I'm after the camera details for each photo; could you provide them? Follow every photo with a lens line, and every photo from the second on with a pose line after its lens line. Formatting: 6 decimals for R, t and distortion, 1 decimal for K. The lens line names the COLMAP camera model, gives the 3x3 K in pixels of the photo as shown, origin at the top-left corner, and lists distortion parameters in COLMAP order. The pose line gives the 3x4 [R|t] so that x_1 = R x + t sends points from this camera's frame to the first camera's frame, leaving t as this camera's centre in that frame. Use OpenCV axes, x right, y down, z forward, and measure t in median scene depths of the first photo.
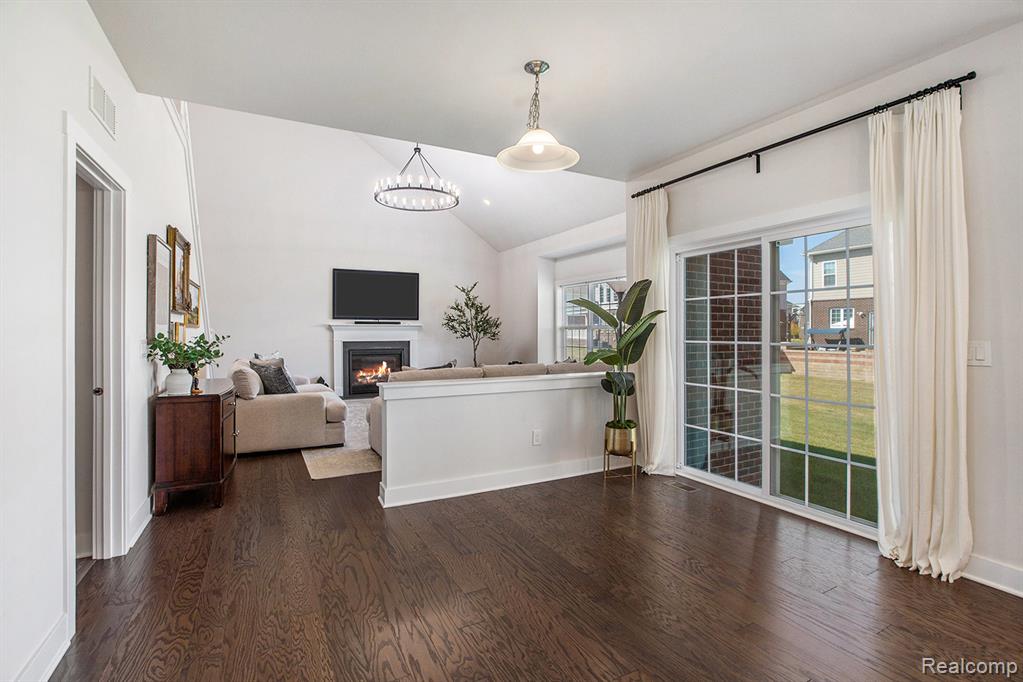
lens RADIAL K [[471.5, 0, 508.2], [0, 471.5, 341.5], [0, 0, 1]] dist [-0.033690, 0.002351]
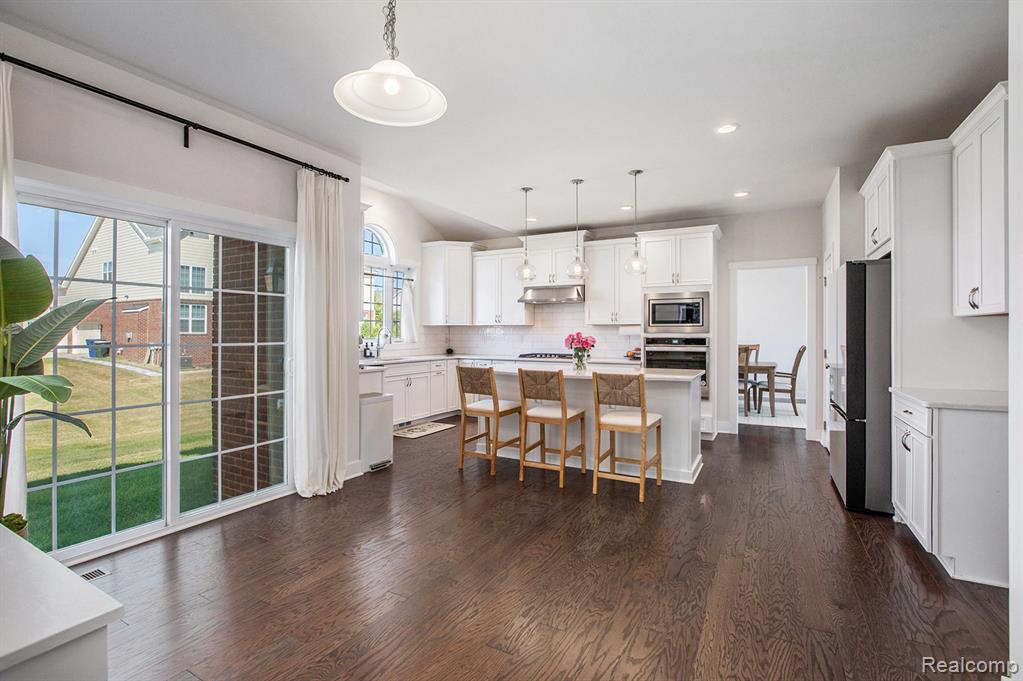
lens RADIAL K [[471.5, 0, 514.7], [0, 471.5, 340.2], [0, 0, 1]] dist [-0.033690, 0.002351]
pose [[-0.557602, -0.017270, 0.829929, -0.861580], [0.009098, 0.999596, 0.026913, -0.037951], [-0.830058, 0.022557, -0.557220, 1.628350]]
